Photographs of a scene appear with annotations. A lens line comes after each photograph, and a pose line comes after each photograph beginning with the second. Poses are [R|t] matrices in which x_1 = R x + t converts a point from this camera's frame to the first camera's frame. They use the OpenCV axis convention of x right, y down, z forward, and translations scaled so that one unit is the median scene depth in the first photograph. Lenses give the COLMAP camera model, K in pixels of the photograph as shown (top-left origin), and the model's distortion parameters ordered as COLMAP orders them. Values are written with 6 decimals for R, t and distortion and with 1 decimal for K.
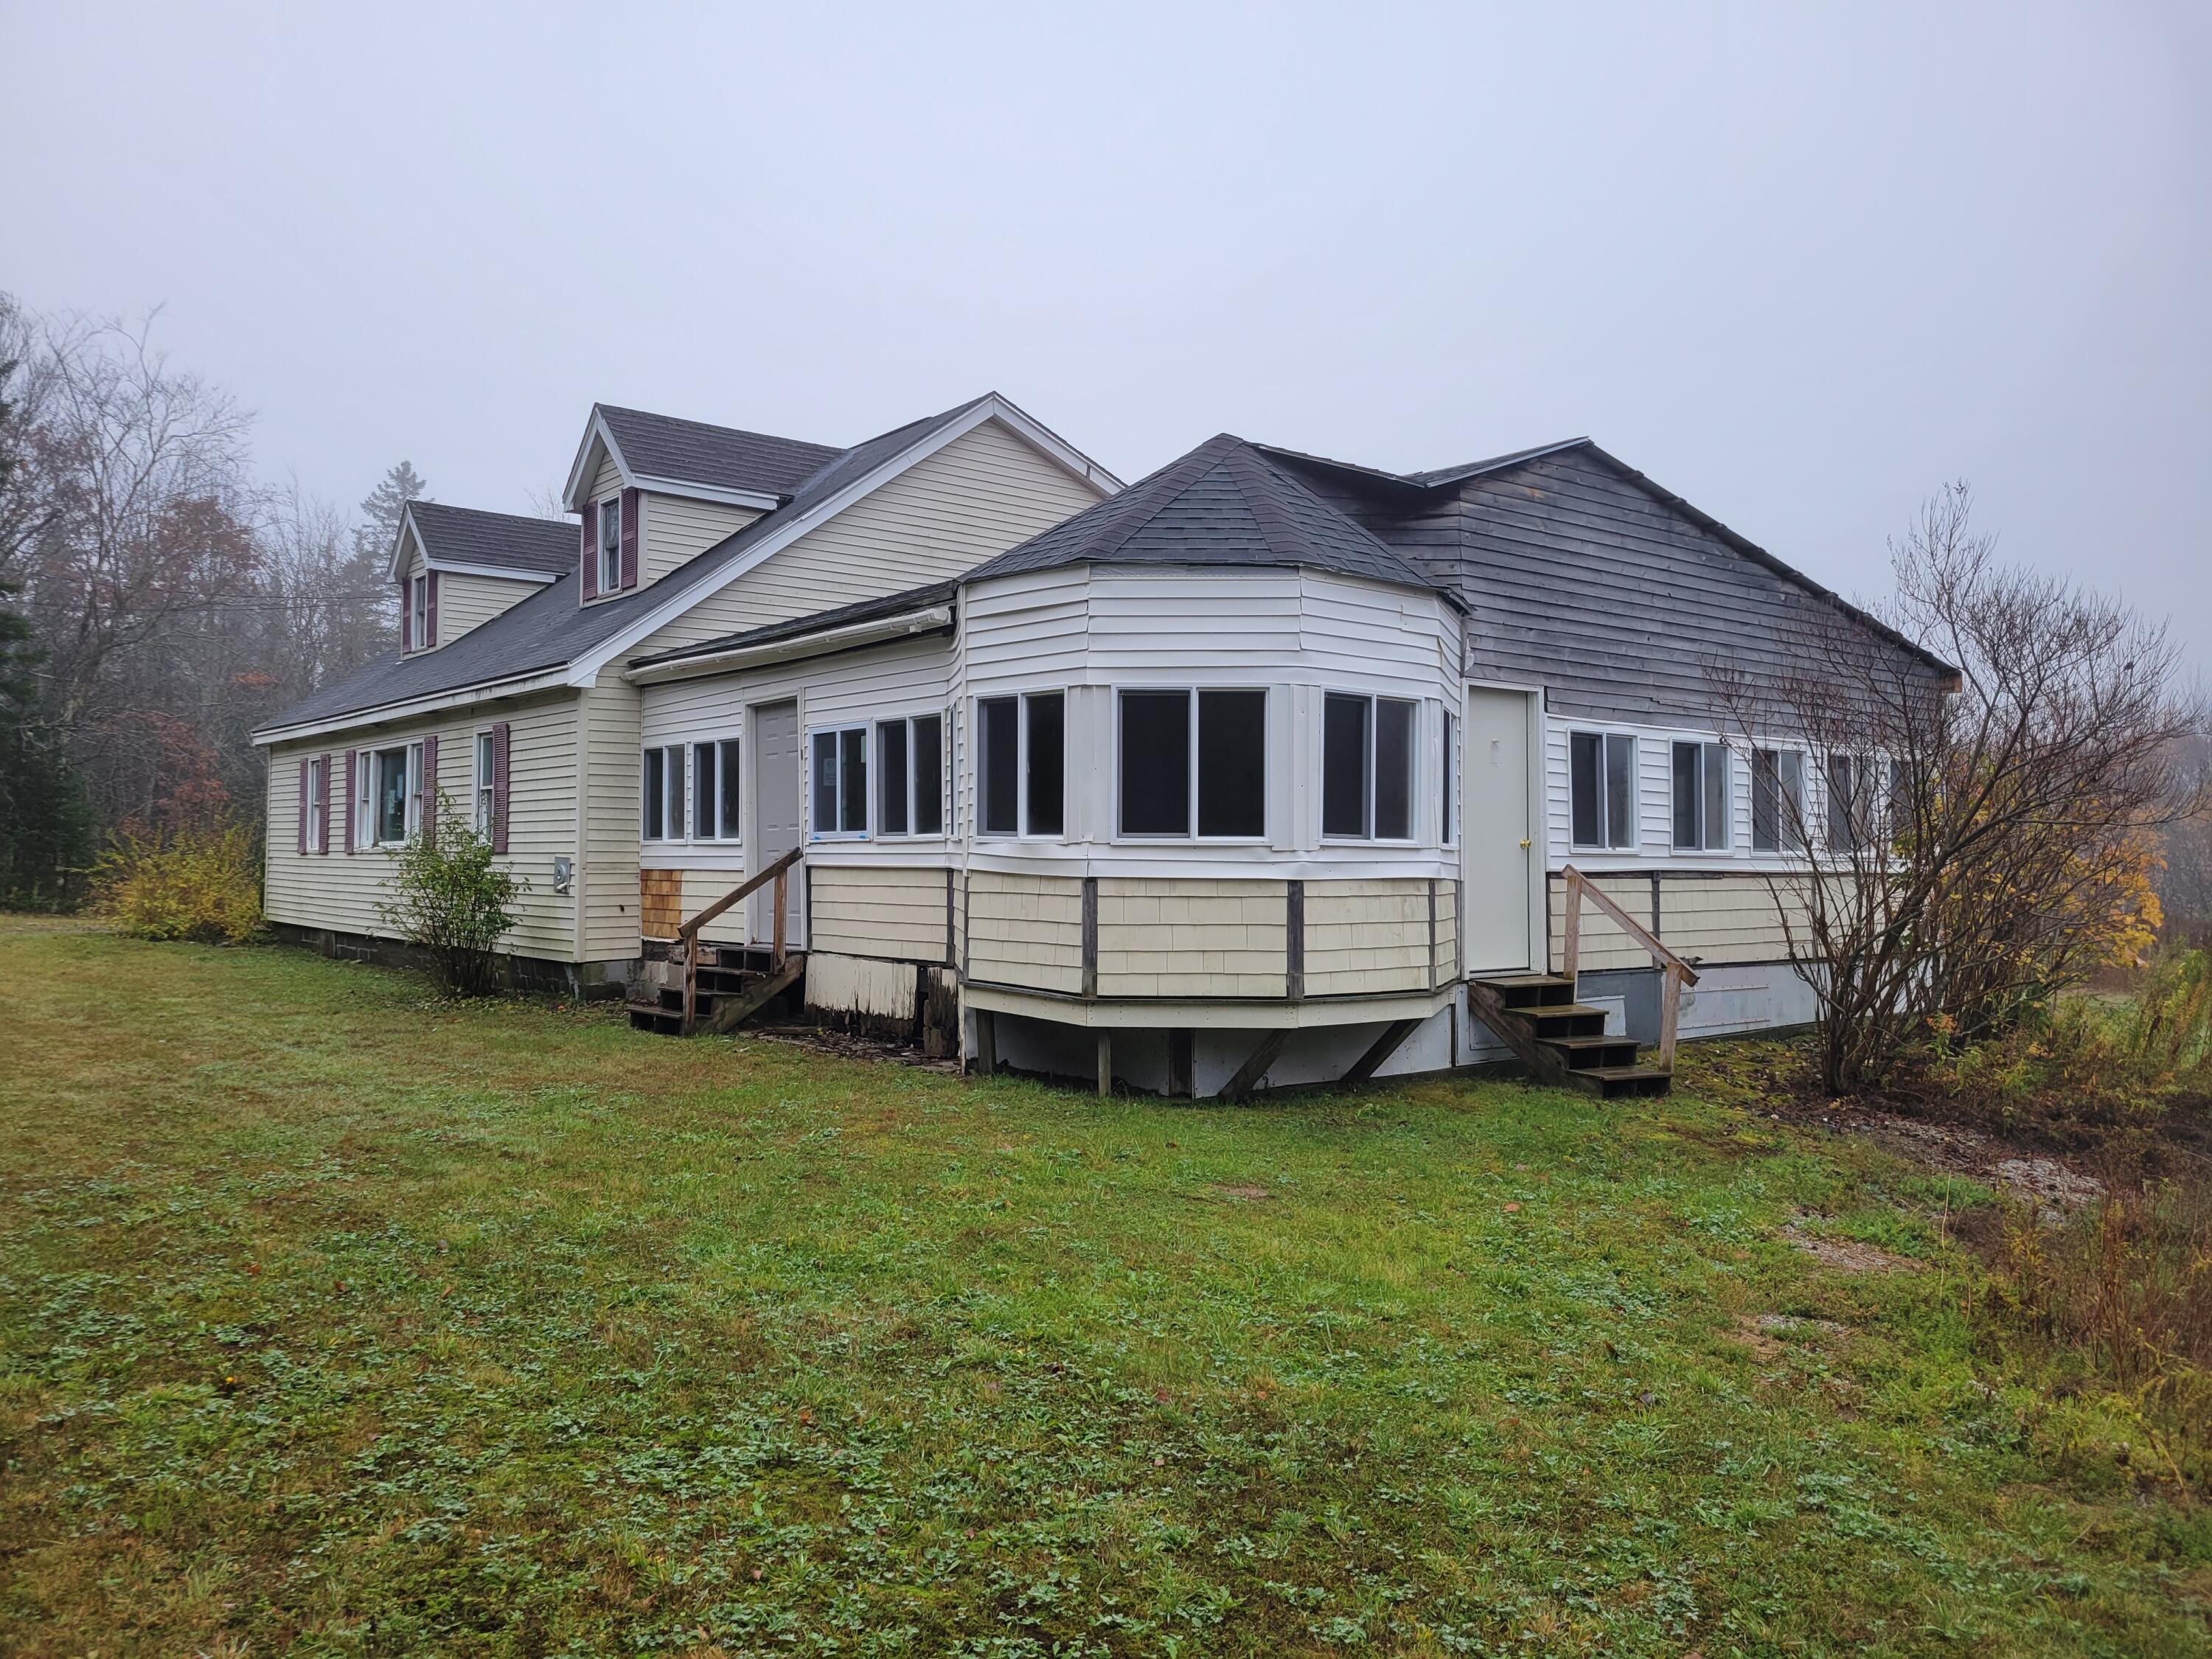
lens RADIAL K [[1648.5, 0, 1106.0], [0, 1648.5, 829.5], [0, 0, 1]] dist [0.000916, 0.000242]
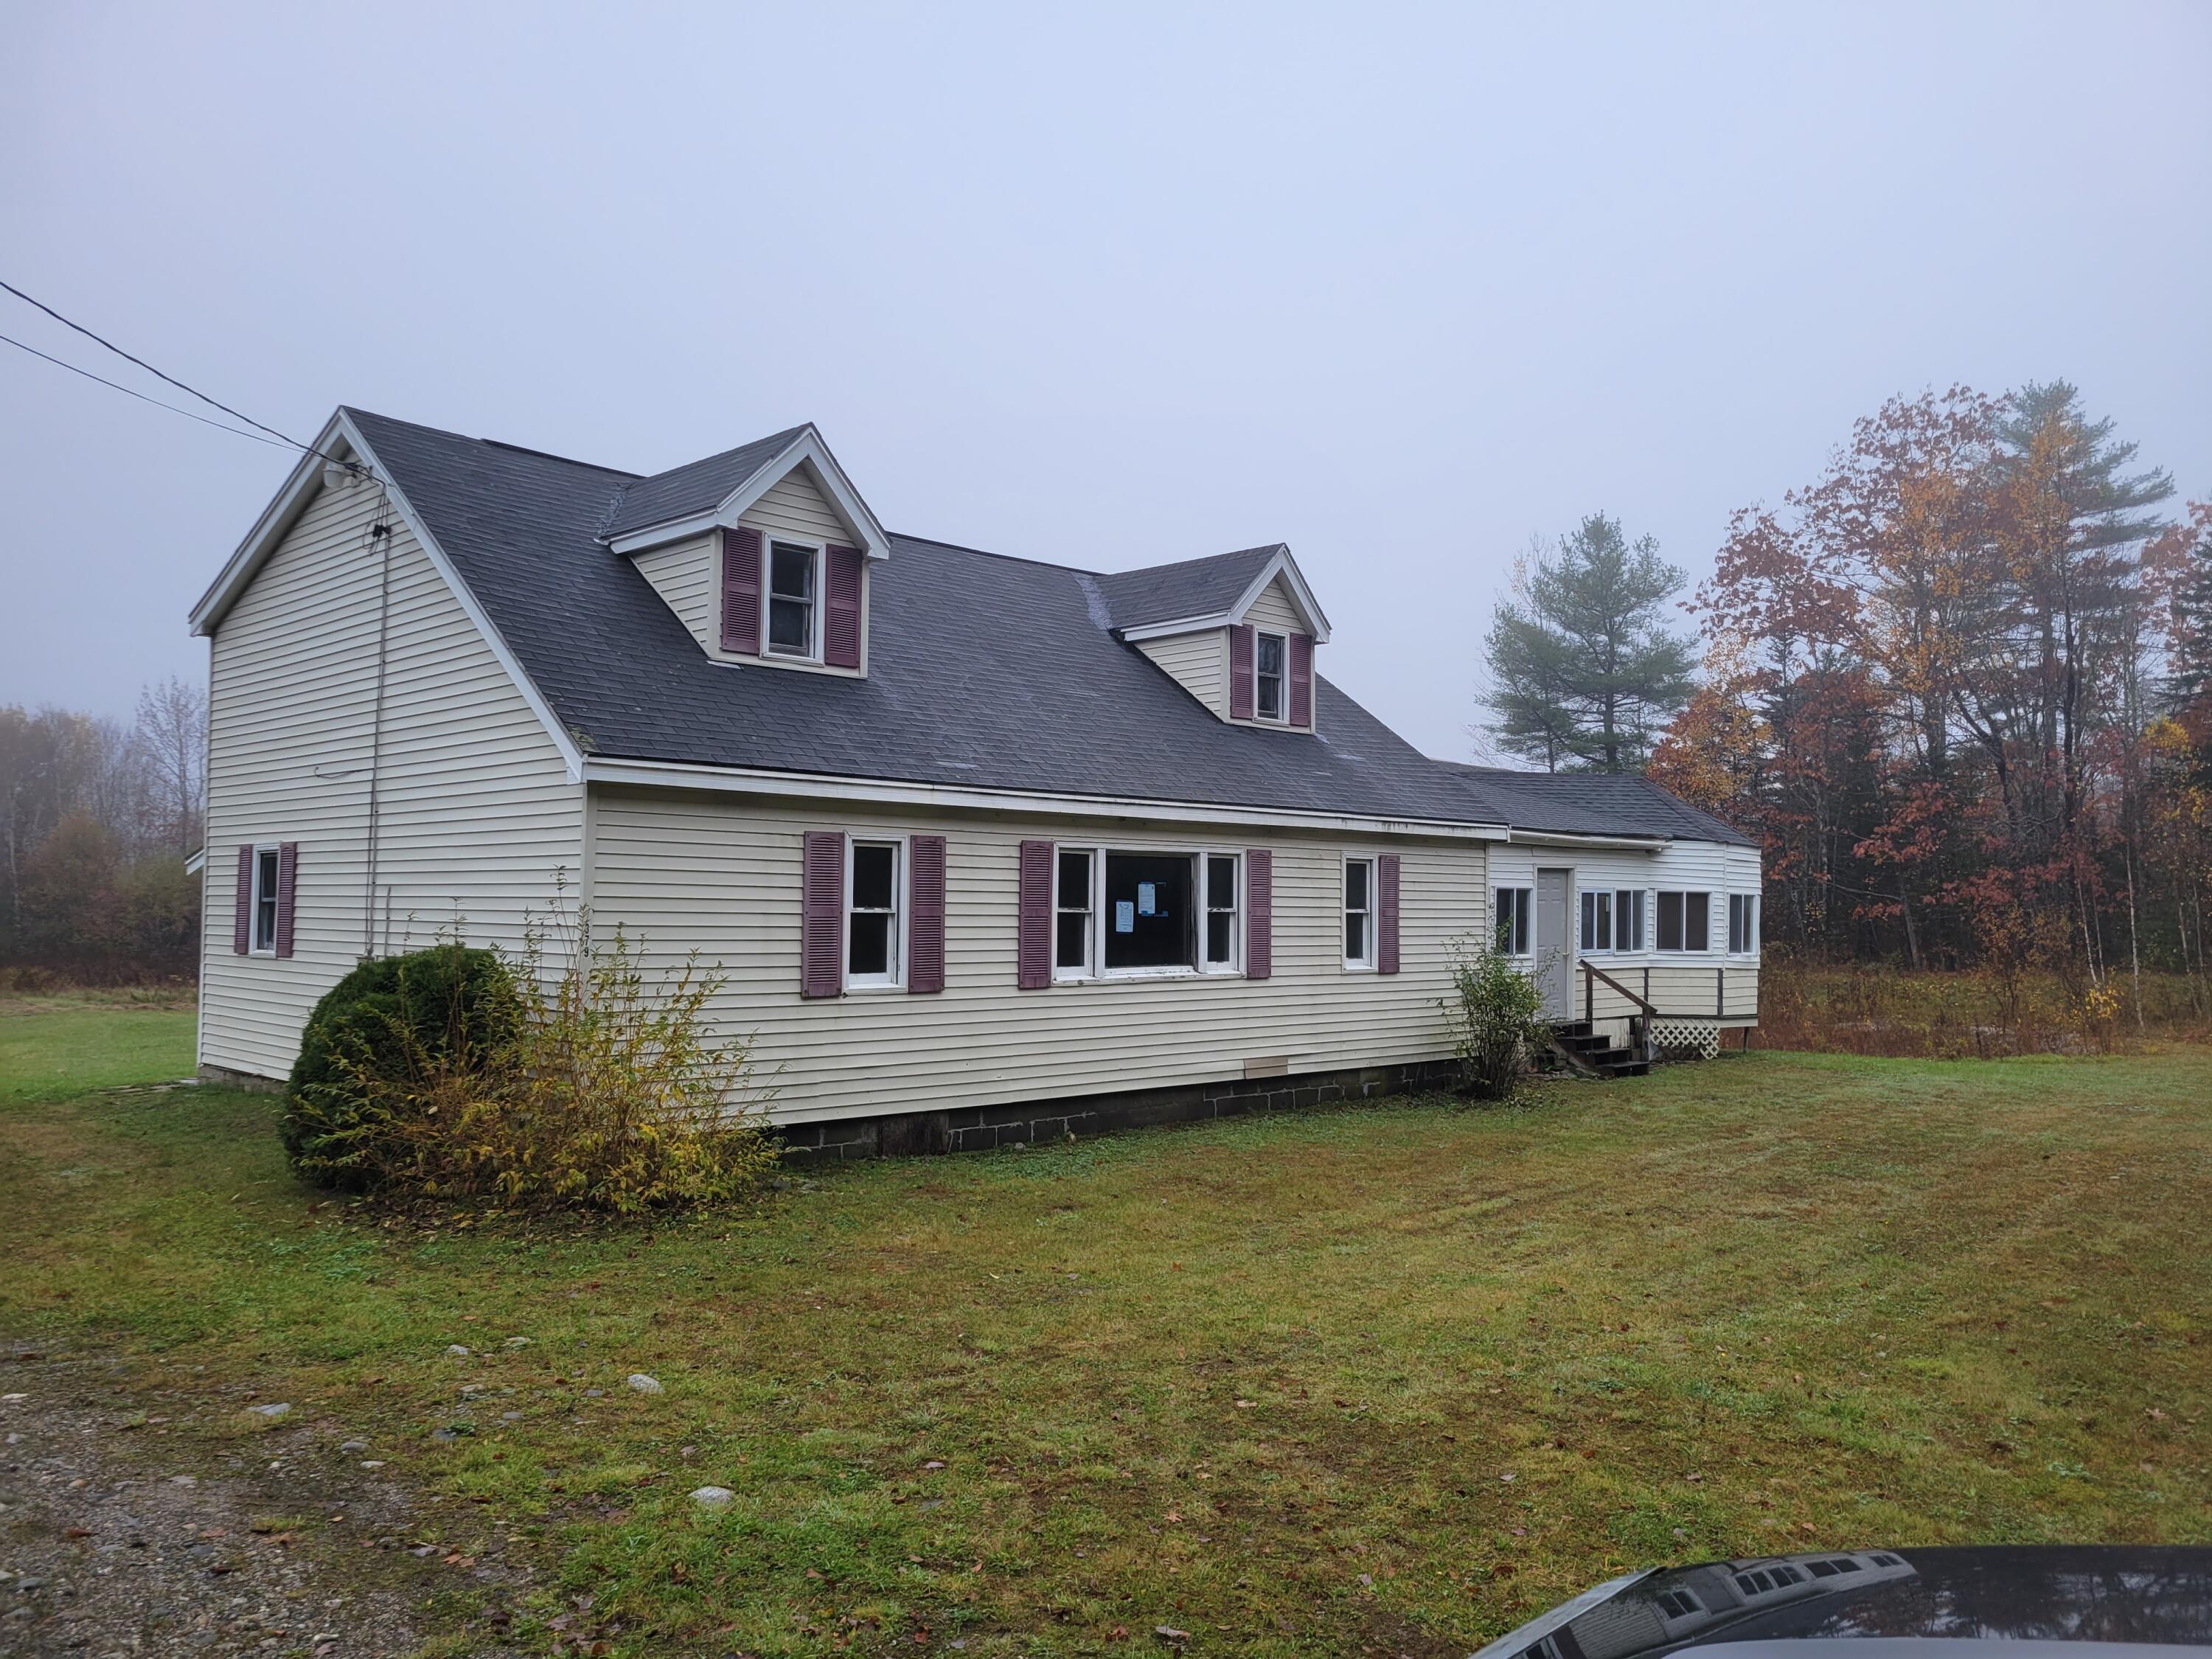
lens RADIAL K [[1648.5, 0, 1106.0], [0, 1648.5, 829.5], [0, 0, 1]] dist [0.000916, 0.000242]
pose [[-0.121158, 0.045430, 0.991593, -1.881844], [-0.025265, 0.998487, -0.048833, -0.028476], [-0.992312, -0.030969, -0.119827, 1.760564]]
